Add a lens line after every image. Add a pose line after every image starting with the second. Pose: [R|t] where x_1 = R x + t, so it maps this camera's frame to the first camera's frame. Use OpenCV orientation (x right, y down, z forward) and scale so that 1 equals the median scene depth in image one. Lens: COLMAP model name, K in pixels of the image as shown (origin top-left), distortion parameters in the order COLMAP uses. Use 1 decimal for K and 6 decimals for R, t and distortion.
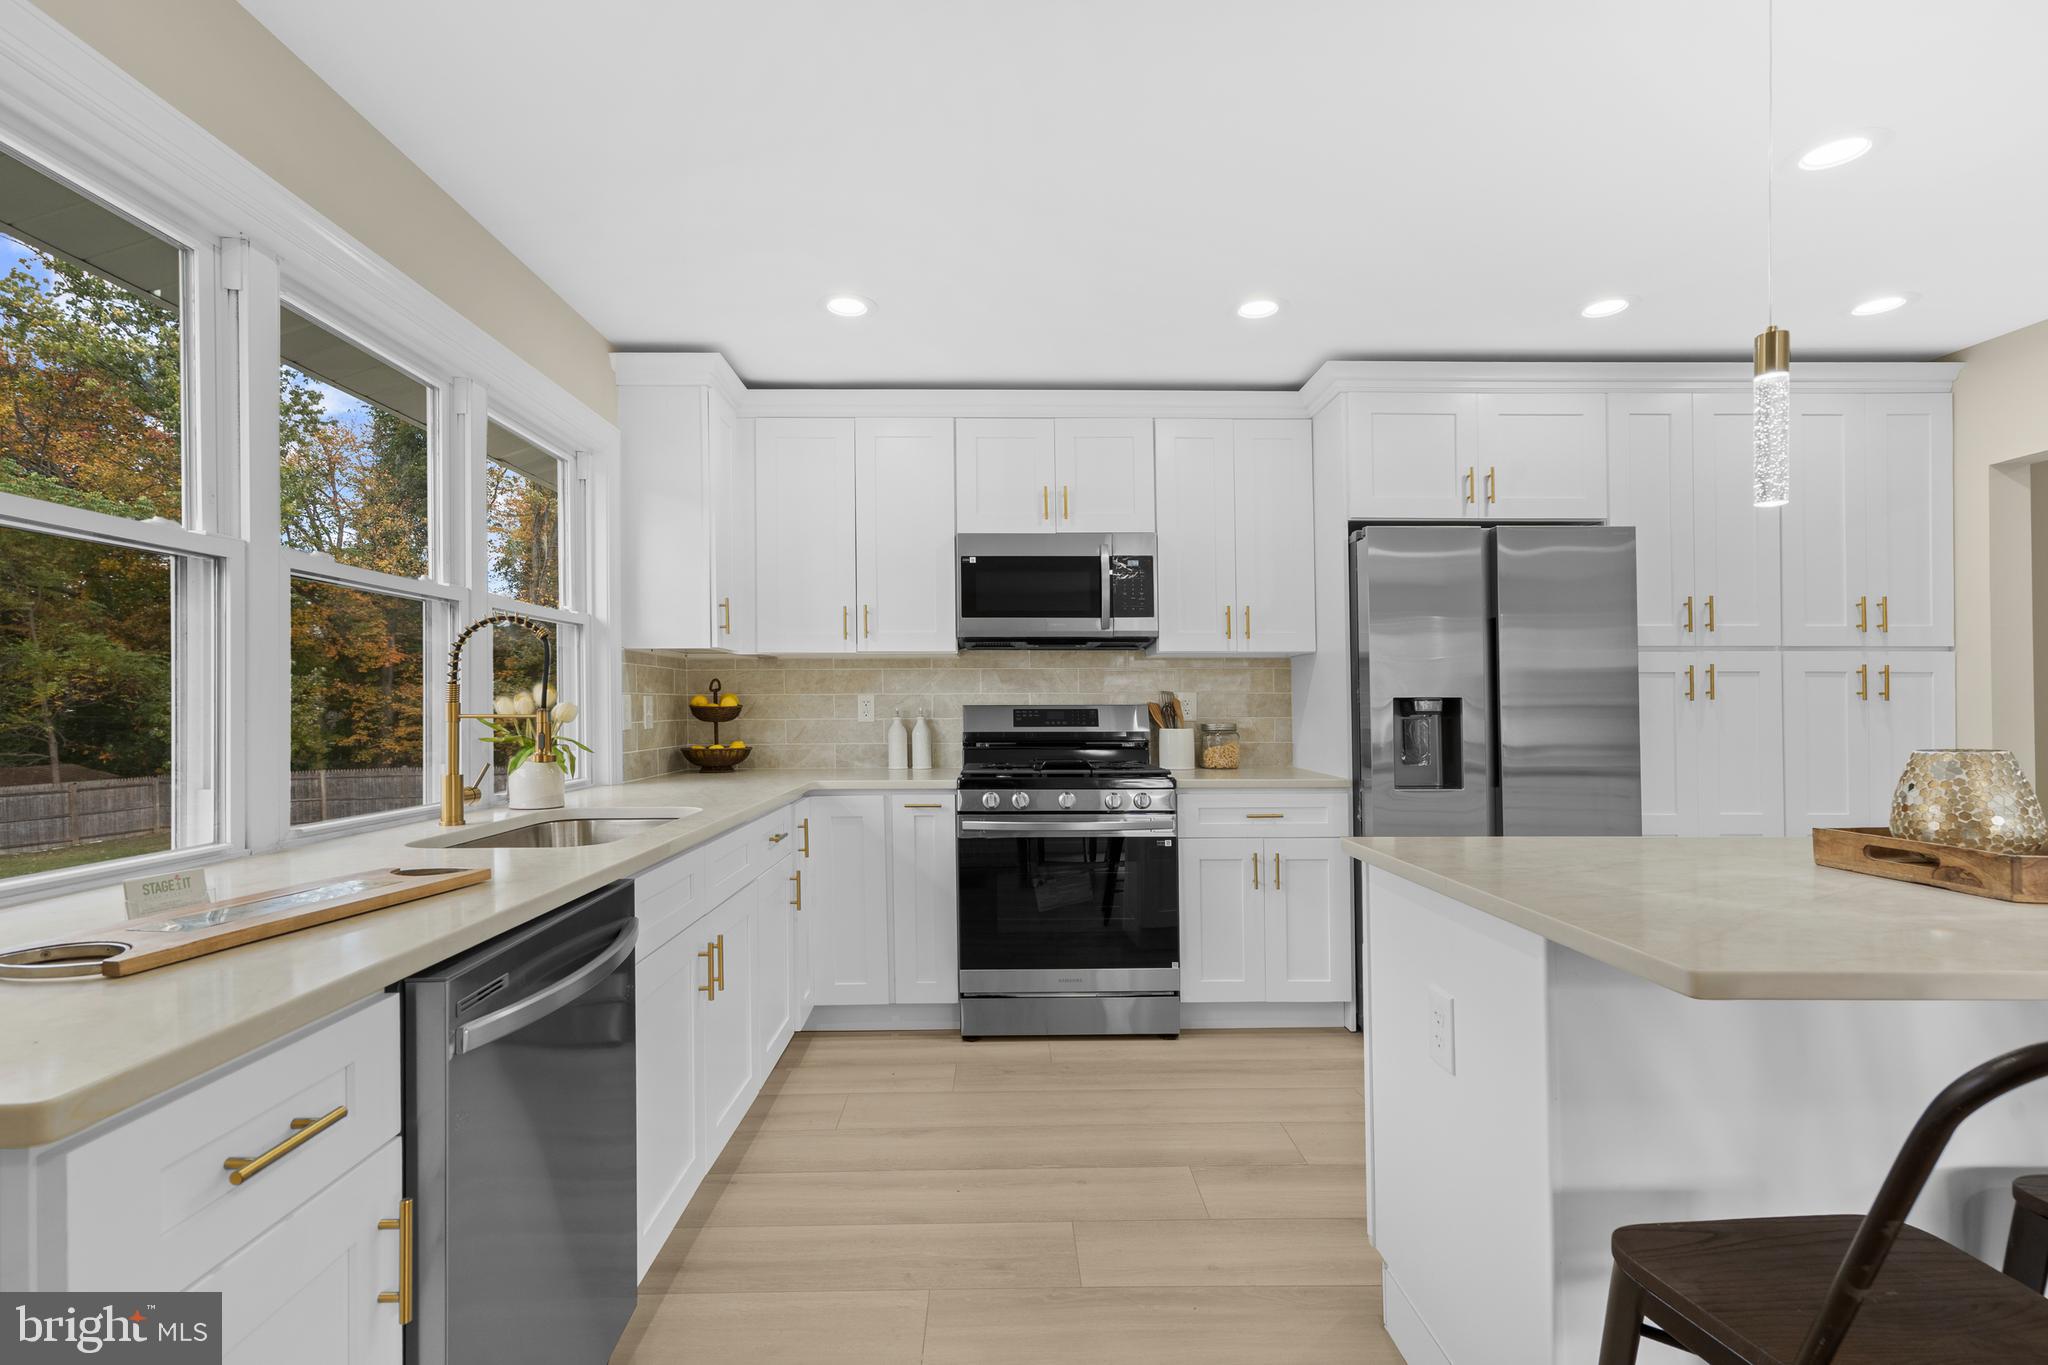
lens RADIAL K [[939.9, 0, 1018.5], [0, 939.9, 688.8], [0, 0, 1]] dist [-0.000478, 0.007247]
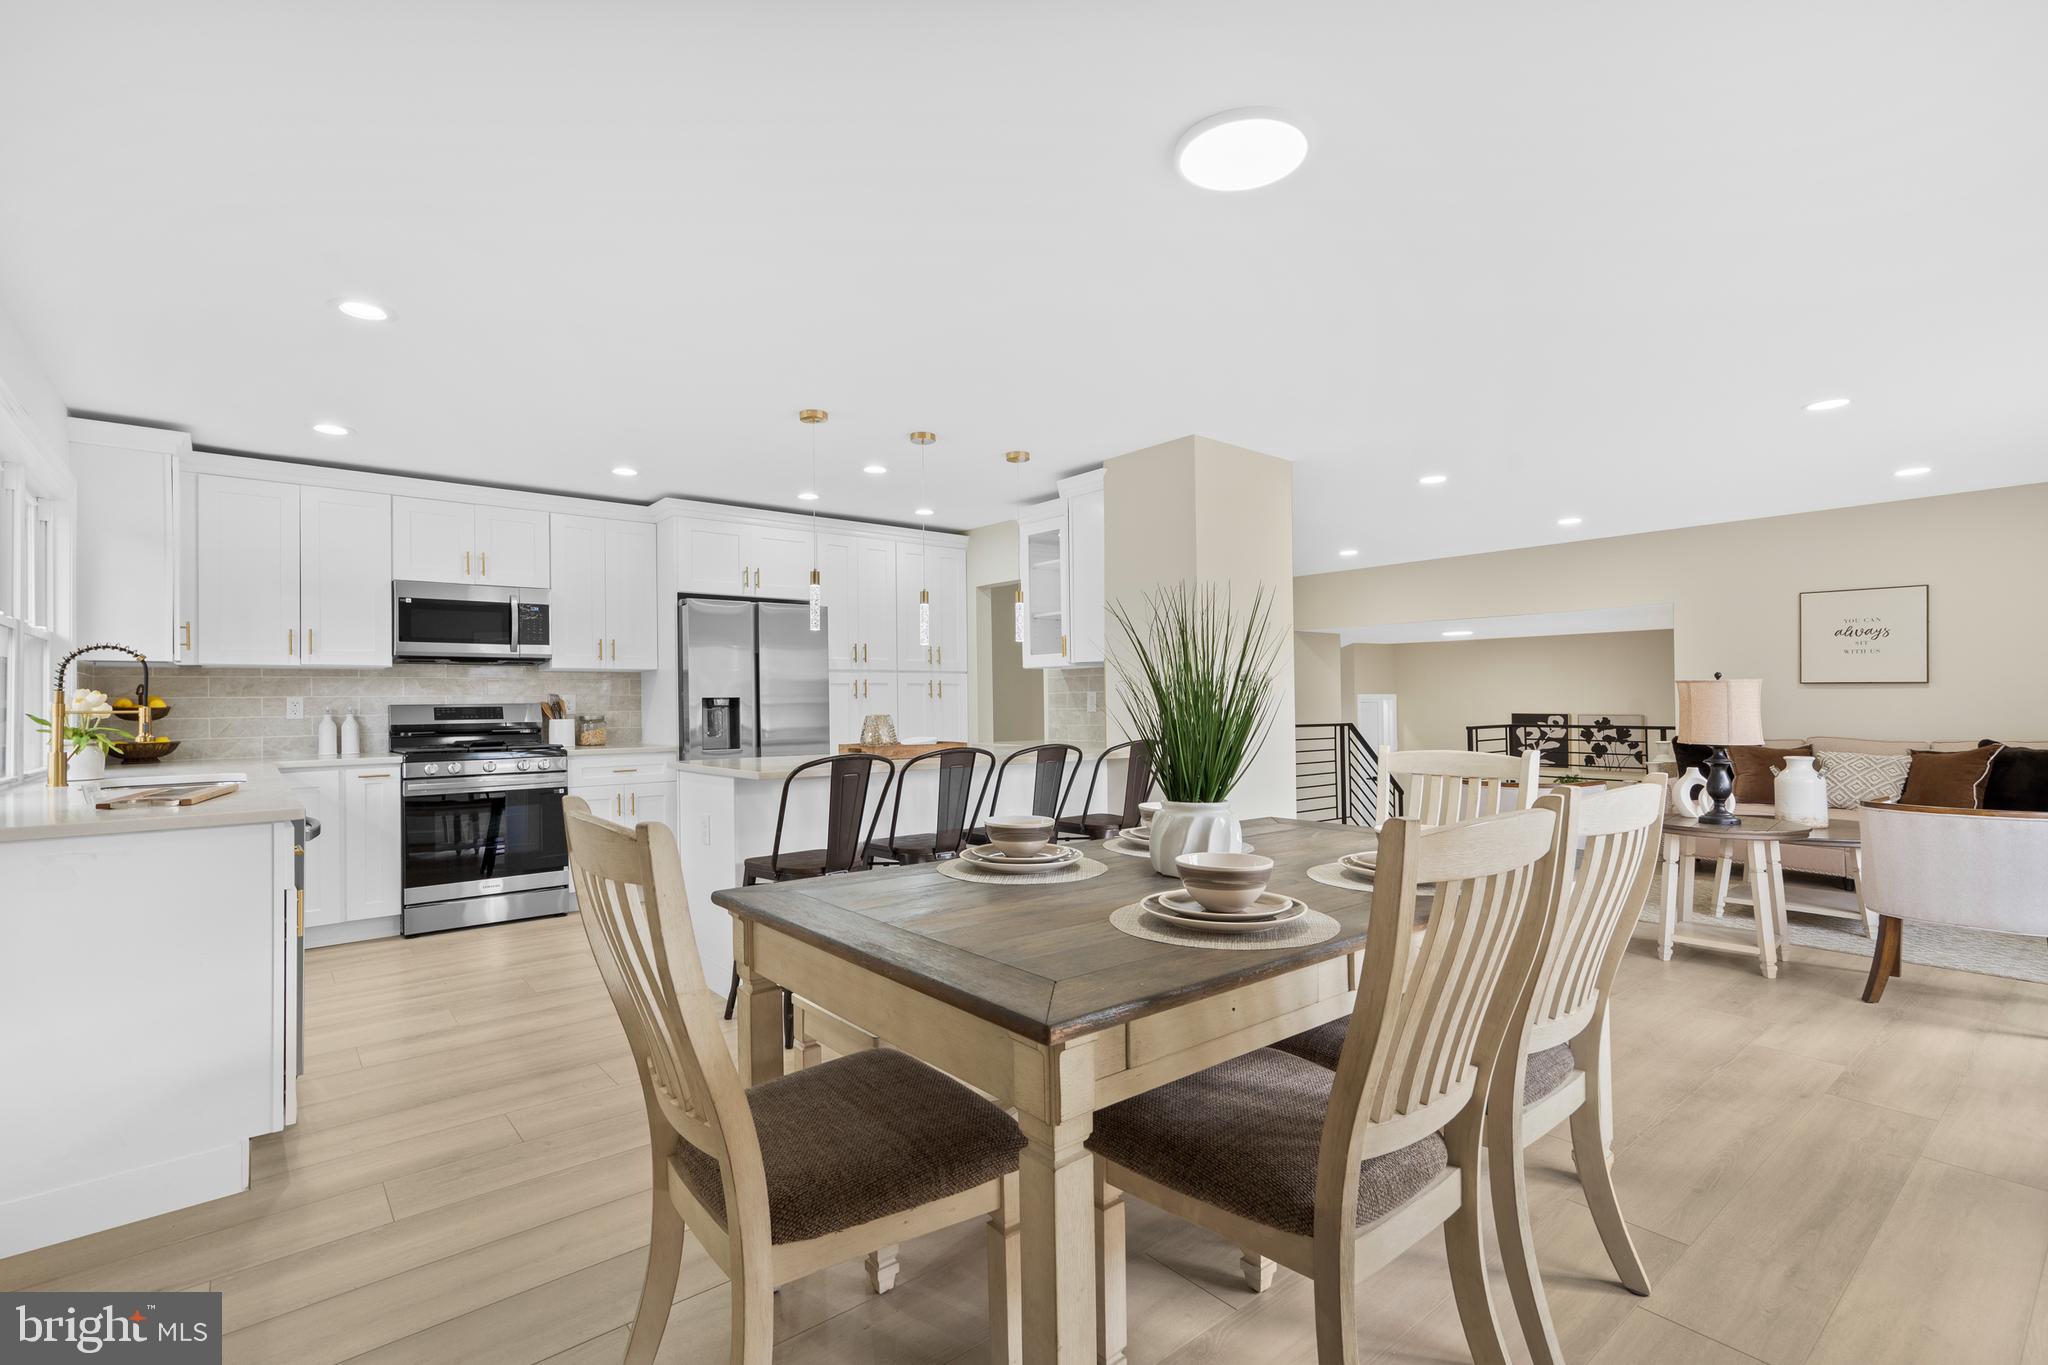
lens RADIAL K [[939.9, 0, 993.7], [0, 939.9, 671.3], [0, 0, 1]] dist [-0.000478, 0.007247]
pose [[0.795372, 0.012206, 0.605999, -0.202728], [-0.000236, 0.999803, -0.019827, -0.004334], [-0.606122, 0.015627, 0.795218, -0.635693]]
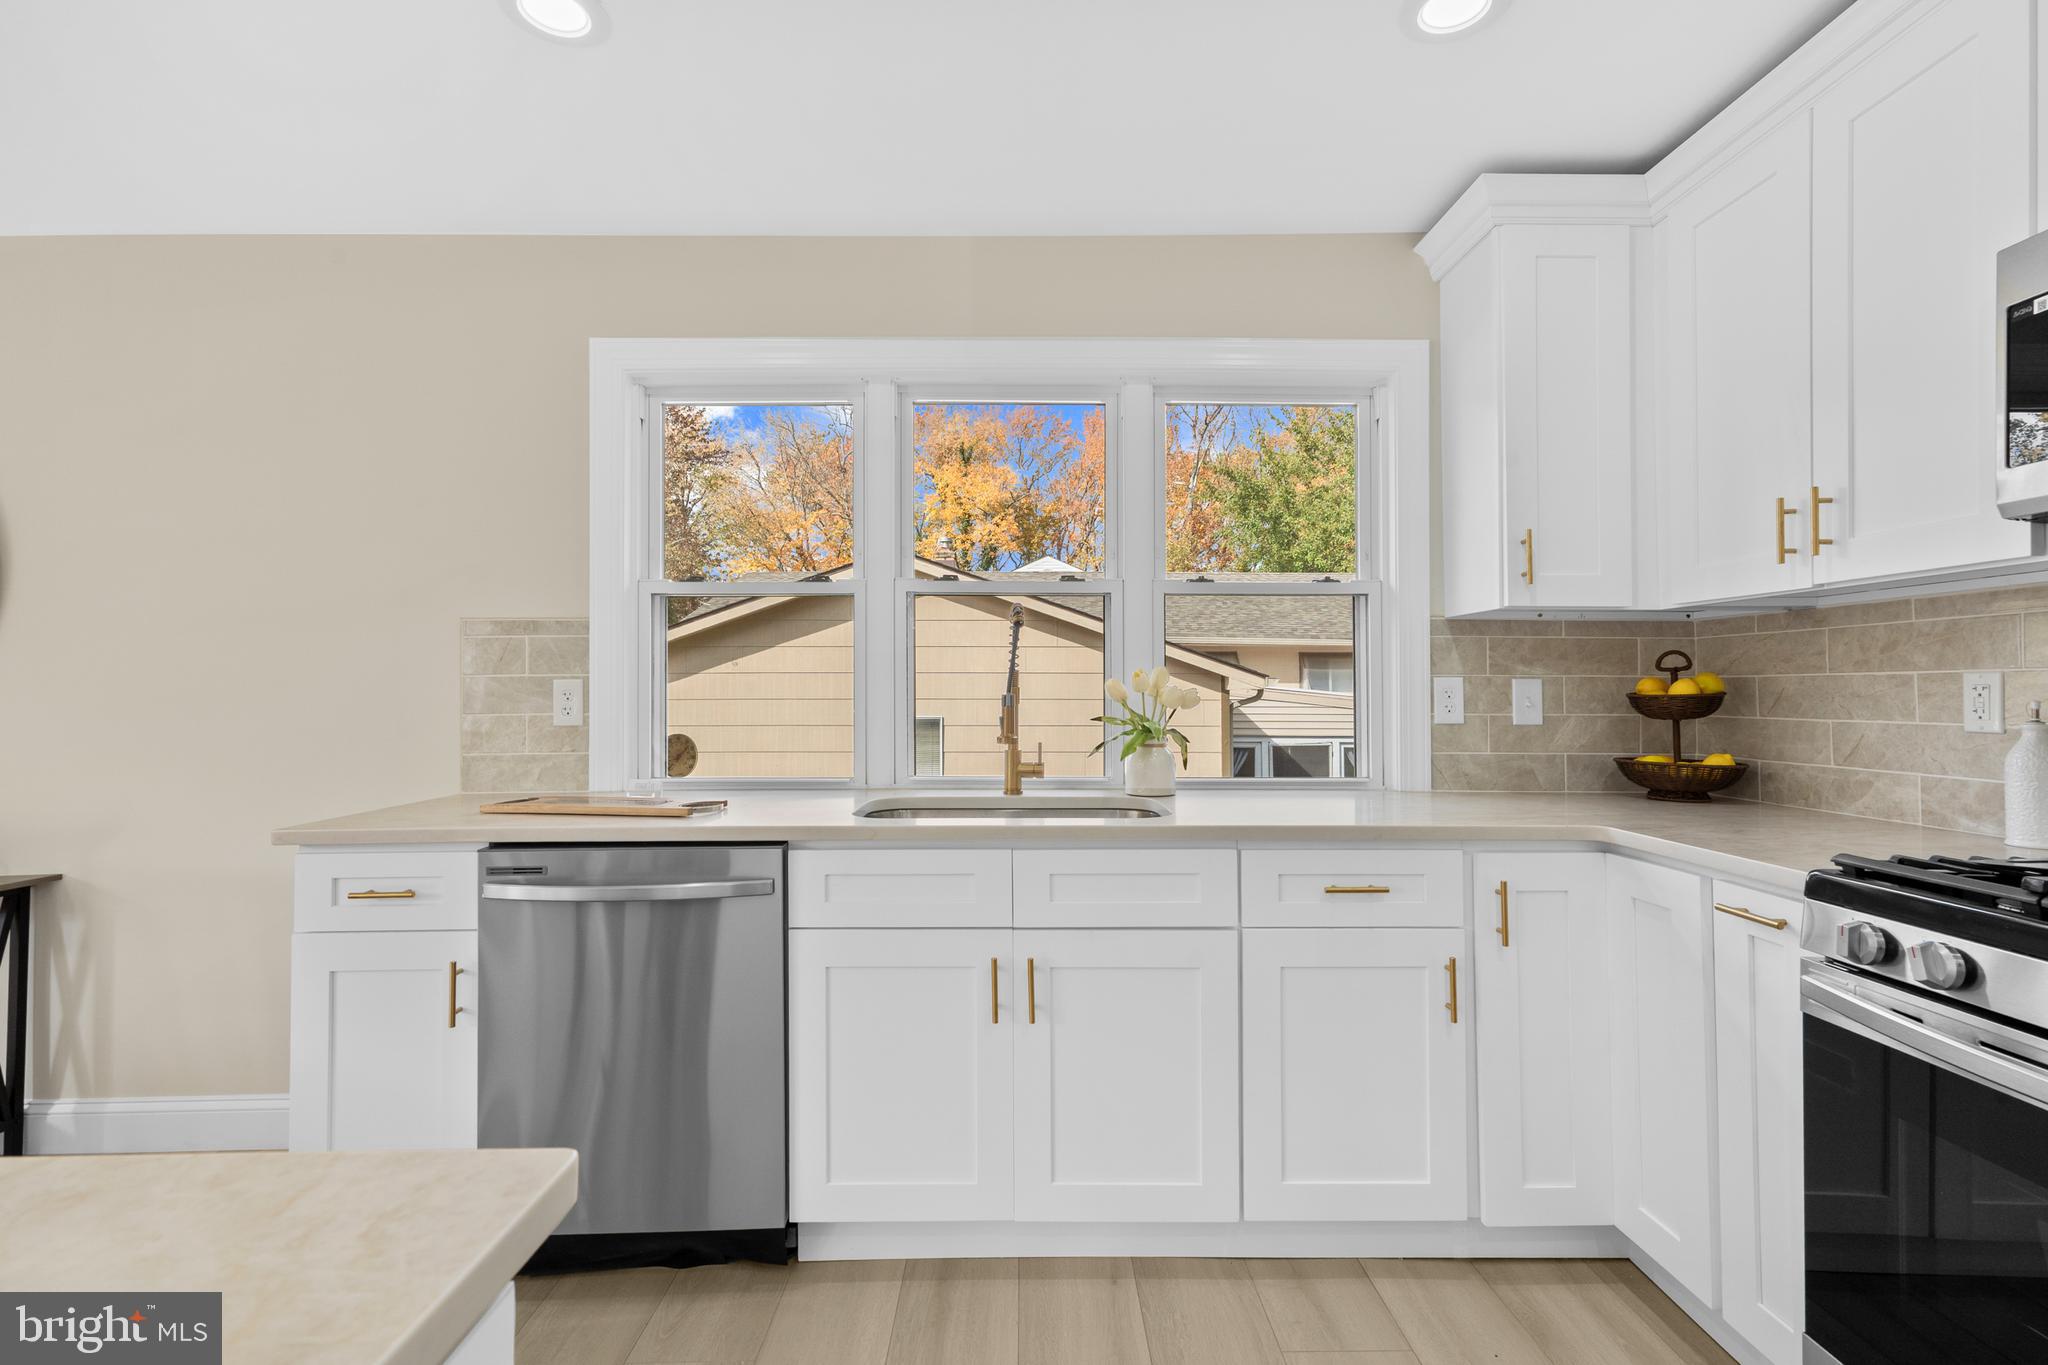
lens RADIAL K [[939.9, 0, 1016.5], [0, 939.9, 686.6], [0, 0, 1]] dist [-0.000478, 0.007247]
pose [[-0.017764, 0.000669, -0.999842, 0.330912], [0.015872, 0.999874, 0.000387, 0.006465], [0.999716, -0.015862, -0.017773, 0.608866]]
